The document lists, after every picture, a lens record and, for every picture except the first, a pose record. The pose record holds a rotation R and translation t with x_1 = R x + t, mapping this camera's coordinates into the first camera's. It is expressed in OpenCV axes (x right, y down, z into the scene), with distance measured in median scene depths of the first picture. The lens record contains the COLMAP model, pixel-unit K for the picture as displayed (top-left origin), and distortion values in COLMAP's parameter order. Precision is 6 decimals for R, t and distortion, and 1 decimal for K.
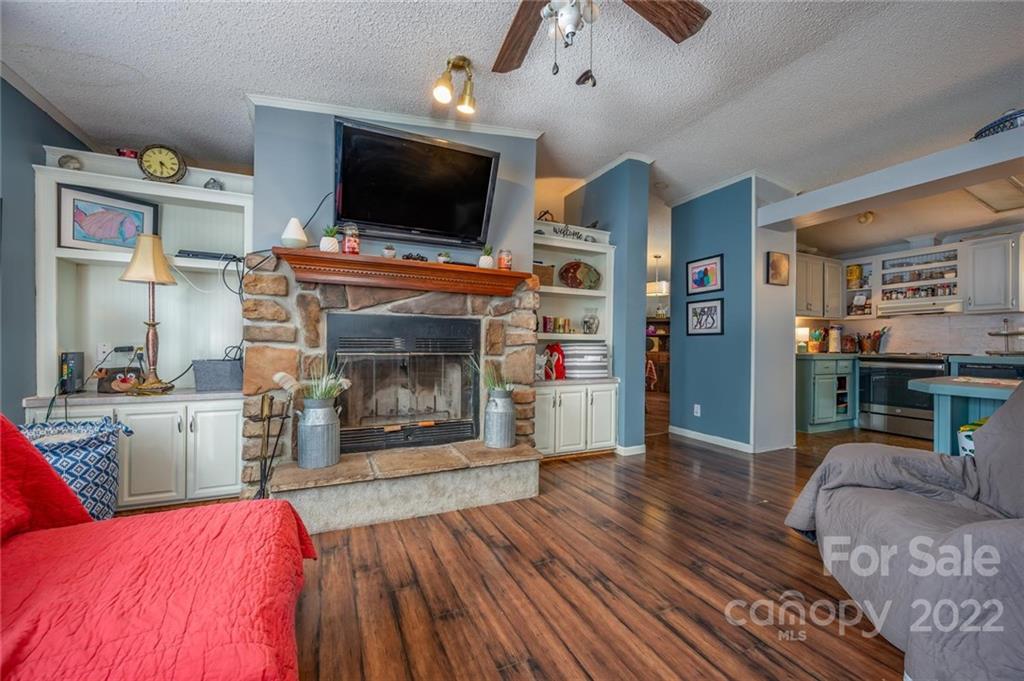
lens RADIAL K [[404.1, 0, 510.0], [0, 404.1, 344.7], [0, 0, 1]] dist [0.000965, 0.000053]
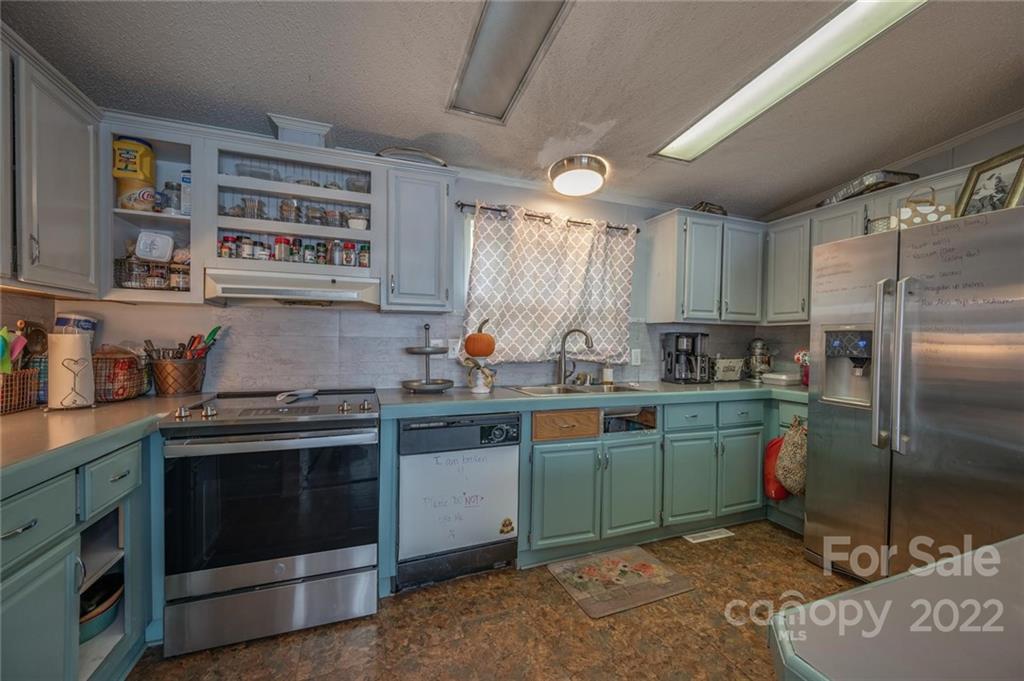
lens RADIAL K [[398.2, 0, 512.6], [0, 398.2, 343.2], [0, 0, 1]] dist [-0.000283, -0.000284]
pose [[0.070555, -0.018060, 0.997344, 0.567981], [-0.013284, 0.999730, 0.019043, -0.040192], [-0.997419, -0.014592, 0.070296, 0.697011]]
